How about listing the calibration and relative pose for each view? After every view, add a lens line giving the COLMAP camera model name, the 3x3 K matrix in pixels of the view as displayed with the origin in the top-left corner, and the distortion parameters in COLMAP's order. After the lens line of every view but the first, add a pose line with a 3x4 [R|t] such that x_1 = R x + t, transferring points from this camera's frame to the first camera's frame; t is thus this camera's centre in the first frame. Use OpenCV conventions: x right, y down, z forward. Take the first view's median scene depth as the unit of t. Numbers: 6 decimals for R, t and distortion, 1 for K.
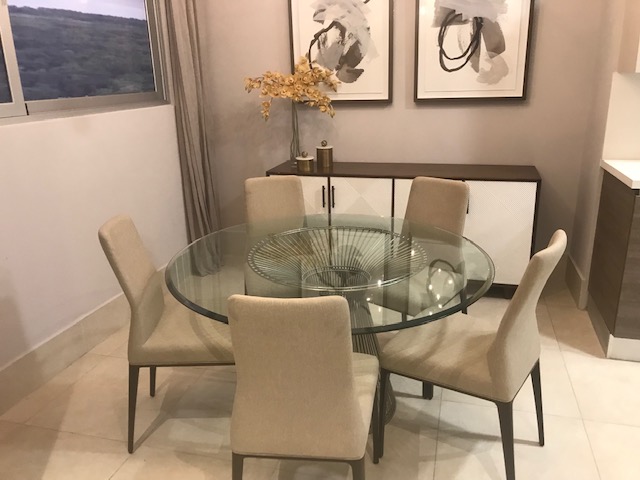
lens RADIAL K [[512.6, 0, 320.4], [0, 512.6, 223.5], [0, 0, 1]] dist [0.008898, -0.005200]
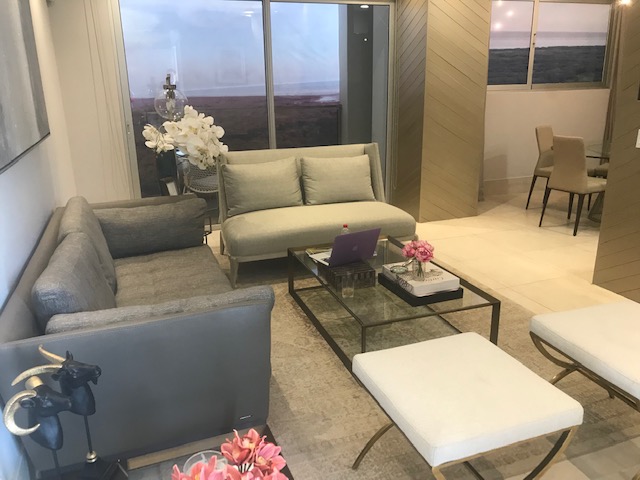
lens RADIAL K [[512.6, 0, 320.4], [0, 512.6, 223.5], [0, 0, 1]] dist [0.008898, -0.005200]
pose [[0.572188, 0.244443, -0.782847, 0.842935], [-0.229268, 0.964167, 0.133487, 0.282505], [0.787425, 0.103102, 0.607727, -1.114634]]
